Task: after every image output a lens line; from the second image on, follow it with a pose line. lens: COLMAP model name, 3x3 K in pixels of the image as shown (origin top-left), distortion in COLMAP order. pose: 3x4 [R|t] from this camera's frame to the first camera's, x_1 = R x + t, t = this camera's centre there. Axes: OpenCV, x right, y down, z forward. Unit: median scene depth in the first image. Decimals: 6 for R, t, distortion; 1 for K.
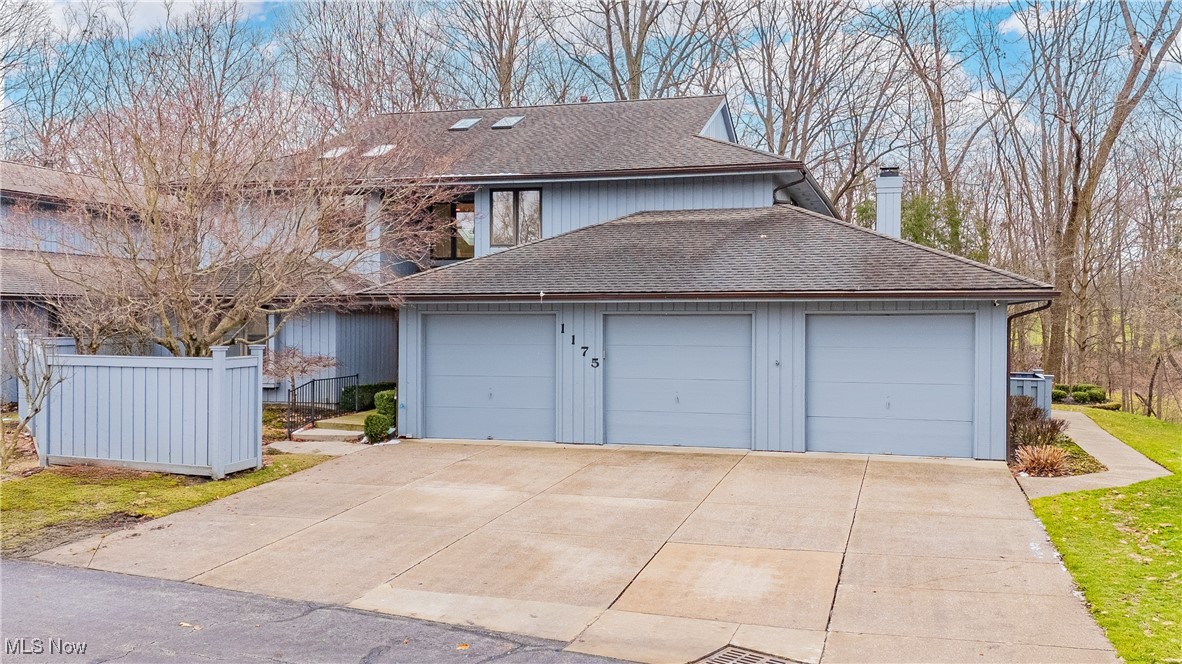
lens RADIAL K [[872.5, 0, 591.4], [0, 872.5, 333.1], [0, 0, 1]] dist [0.074891, -0.011535]
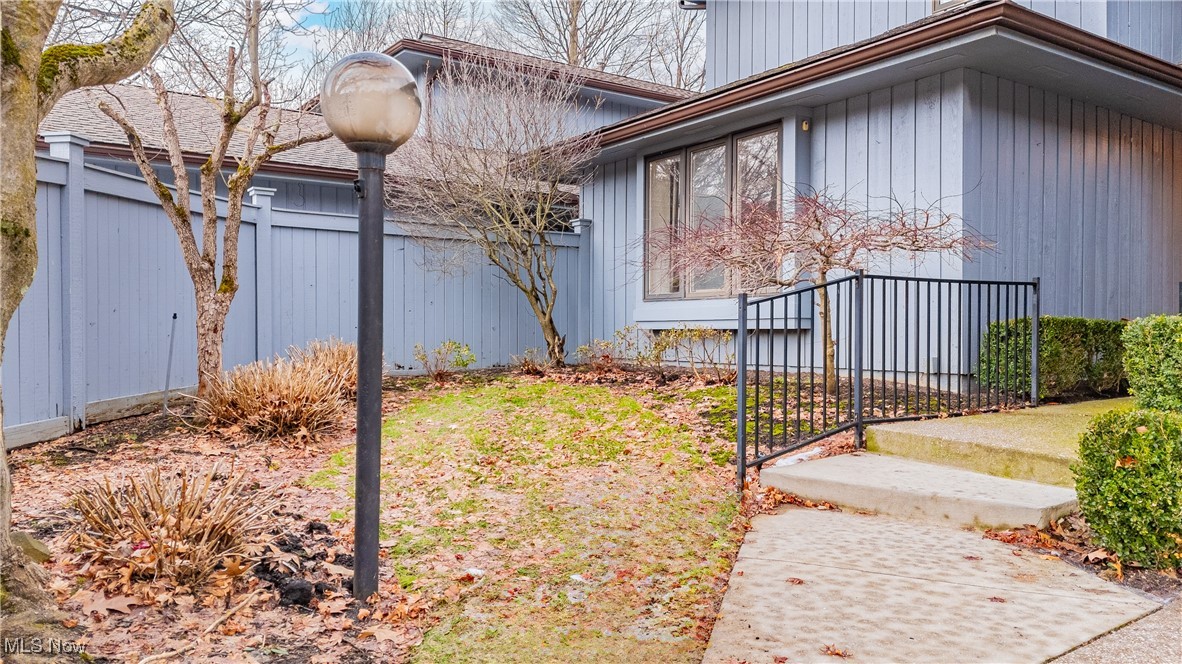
lens RADIAL K [[872.5, 0, 593.2], [0, 872.5, 333.0], [0, 0, 1]] dist [0.074891, -0.011535]
pose [[0.753534, -0.000905, -0.657408, -0.191135], [-0.000466, 0.999998, -0.001910, 0.068989], [0.657409, 0.001746, 0.753532, 0.708130]]
